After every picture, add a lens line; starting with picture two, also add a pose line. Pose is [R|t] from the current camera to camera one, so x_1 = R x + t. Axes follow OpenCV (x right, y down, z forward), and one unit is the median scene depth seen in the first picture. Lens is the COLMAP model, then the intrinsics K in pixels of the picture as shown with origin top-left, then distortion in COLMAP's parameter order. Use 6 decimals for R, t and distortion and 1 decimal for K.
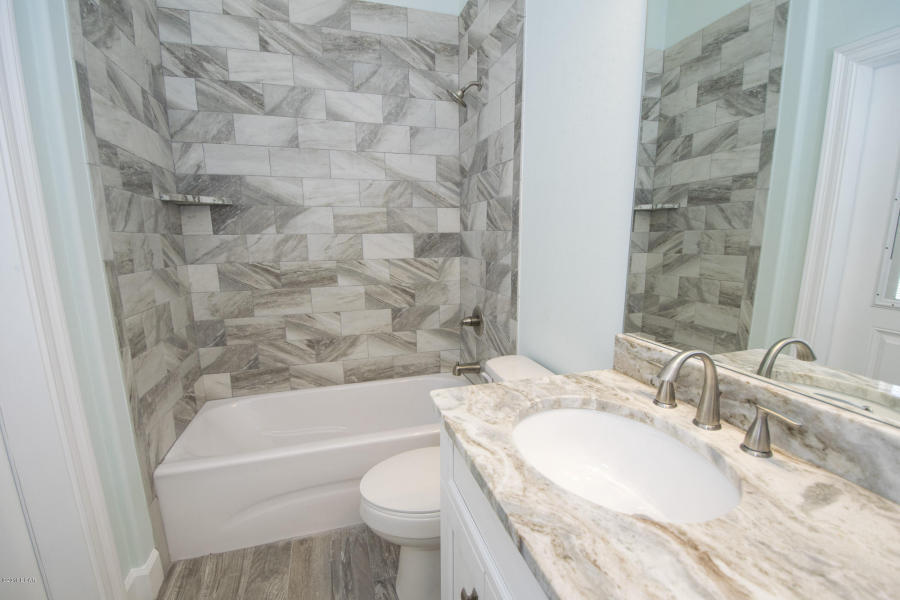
lens RADIAL K [[395.9, 0, 454.9], [0, 395.9, 309.6], [0, 0, 1]] dist [0.019501, -0.025874]
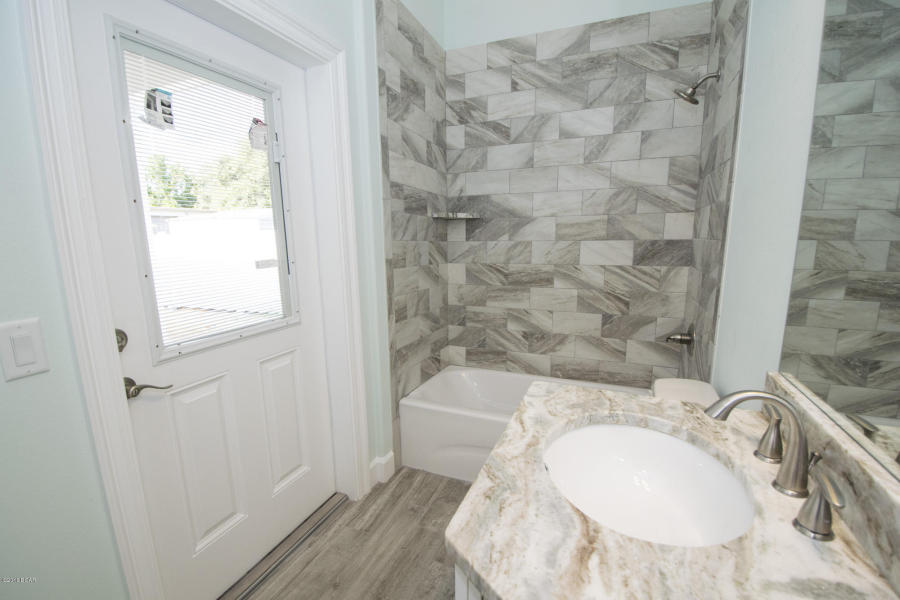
lens RADIAL K [[395.9, 0, 454.9], [0, 395.9, 309.6], [0, 0, 1]] dist [0.019501, -0.025874]
pose [[0.766903, 0.117092, -0.630991, 0.223947], [-0.118633, 0.992135, 0.039923, -0.011319], [0.630703, 0.044239, 0.774762, -0.033439]]
